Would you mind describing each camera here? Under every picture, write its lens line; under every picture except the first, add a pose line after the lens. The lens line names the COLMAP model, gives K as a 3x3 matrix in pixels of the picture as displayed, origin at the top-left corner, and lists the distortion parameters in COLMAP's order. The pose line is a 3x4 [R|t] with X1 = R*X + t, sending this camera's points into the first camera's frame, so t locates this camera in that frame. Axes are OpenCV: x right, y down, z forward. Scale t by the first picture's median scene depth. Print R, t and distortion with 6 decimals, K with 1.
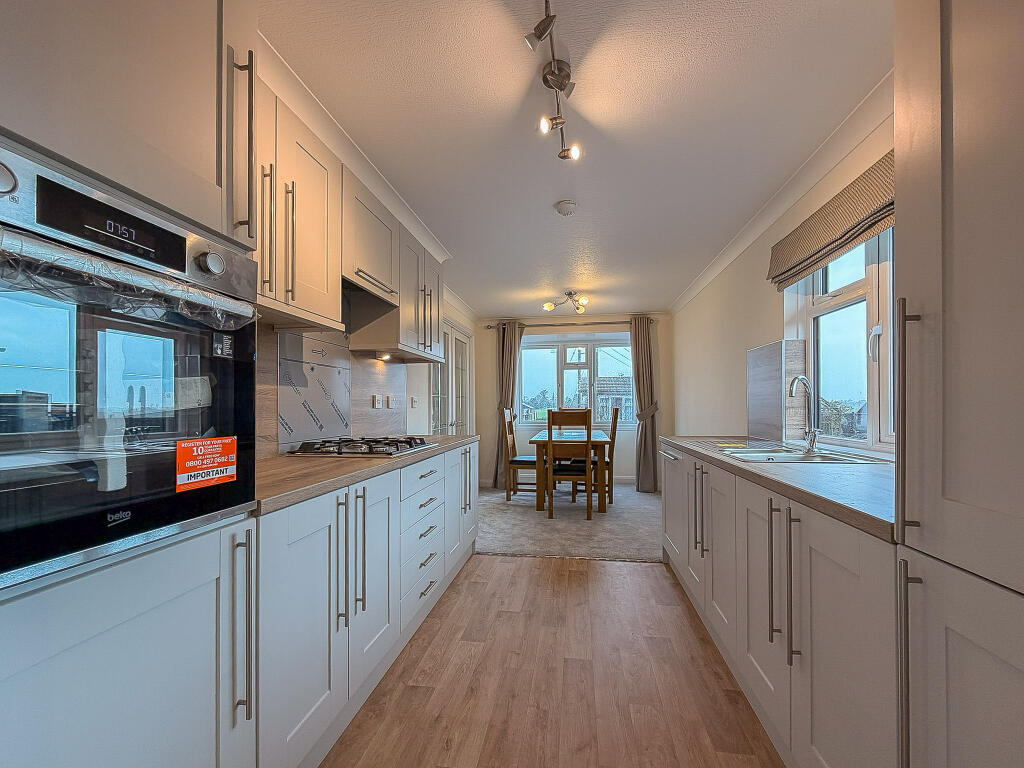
lens RADIAL K [[411.9, 0, 510.2], [0, 411.9, 404.0], [0, 0, 1]] dist [0.002953, 0.000028]
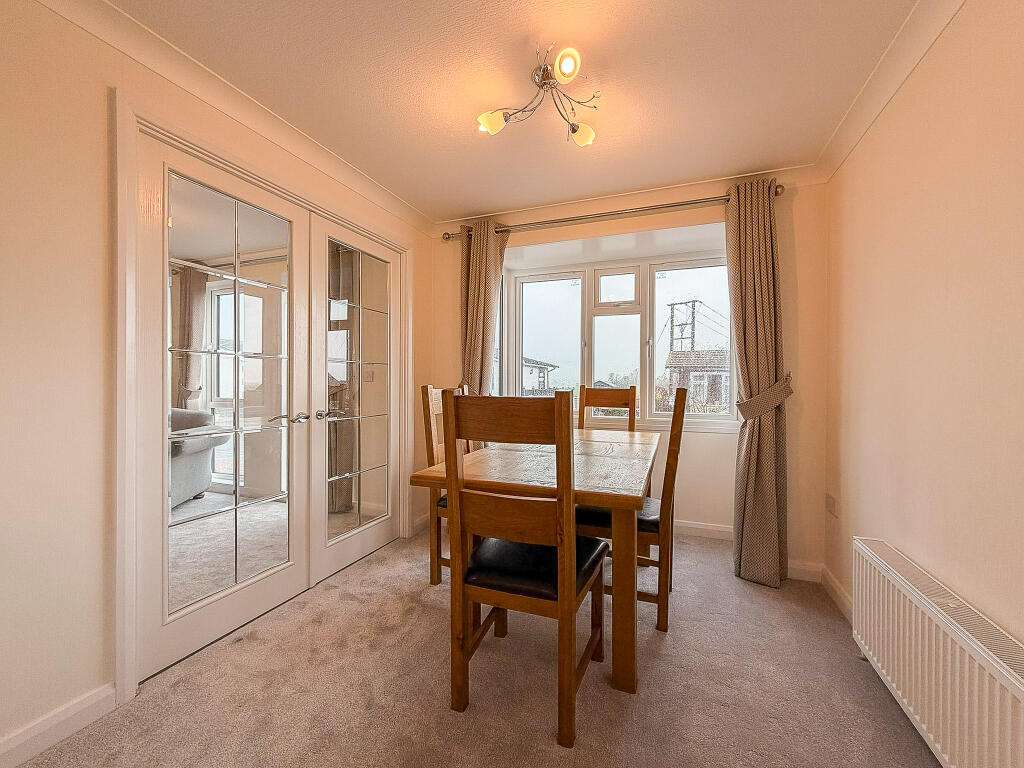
lens RADIAL K [[411.9, 0, 513.8], [0, 411.9, 383.1], [0, 0, 1]] dist [0.002953, 0.000028]
pose [[0.979193, 0.013338, -0.202492, 0.155668], [-0.012163, 0.999901, 0.007046, 0.003352], [0.202566, -0.004437, 0.979259, 0.500584]]
